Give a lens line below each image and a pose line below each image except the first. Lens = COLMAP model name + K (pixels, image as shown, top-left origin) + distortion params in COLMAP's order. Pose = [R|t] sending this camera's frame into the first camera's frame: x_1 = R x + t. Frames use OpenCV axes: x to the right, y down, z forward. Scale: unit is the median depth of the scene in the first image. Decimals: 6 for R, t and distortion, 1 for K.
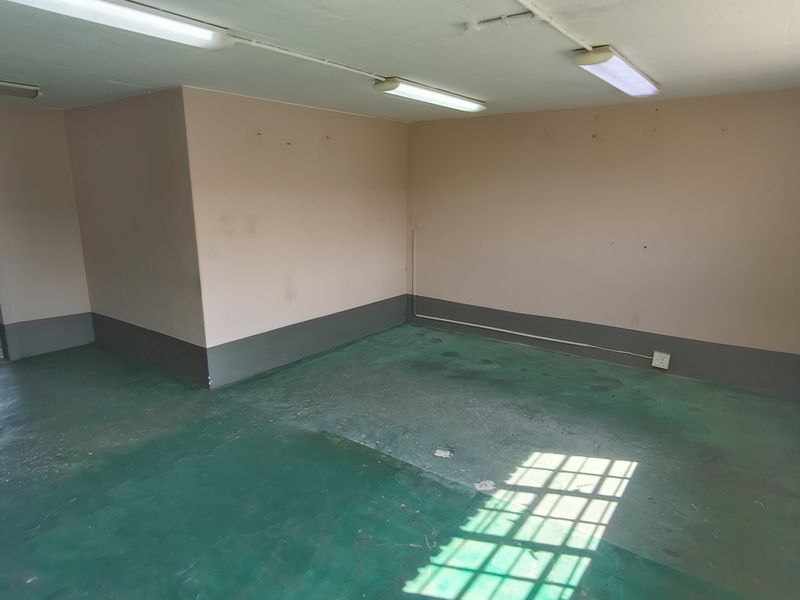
lens RADIAL K [[499.8, 0, 400.0], [0, 499.8, 300.0], [0, 0, 1]] dist [0.009524, 0.000667]
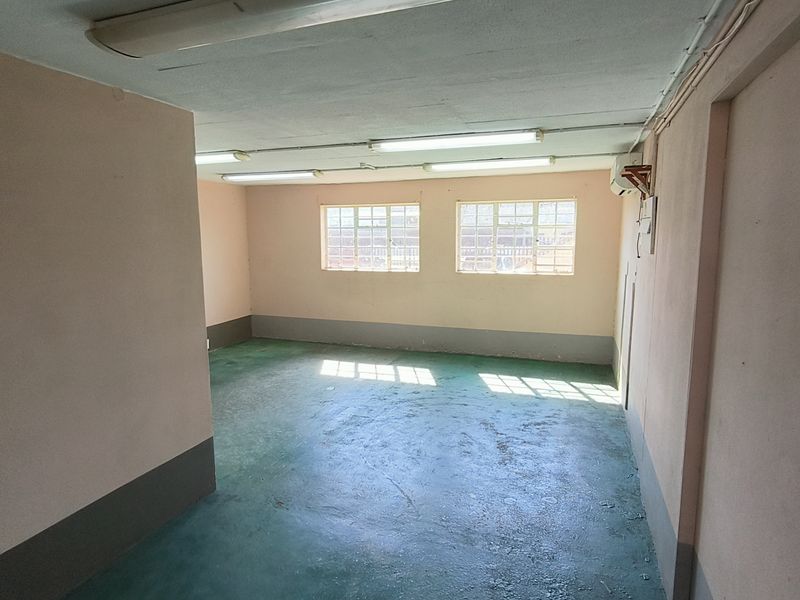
lens RADIAL K [[499.8, 0, 400.0], [0, 499.8, 300.0], [0, 0, 1]] dist [0.009524, 0.000667]
pose [[-0.287325, -0.133835, 0.948437, -1.390614], [0.212726, 0.956545, 0.199424, -0.240565], [-0.933912, 0.259057, -0.246369, 1.000970]]
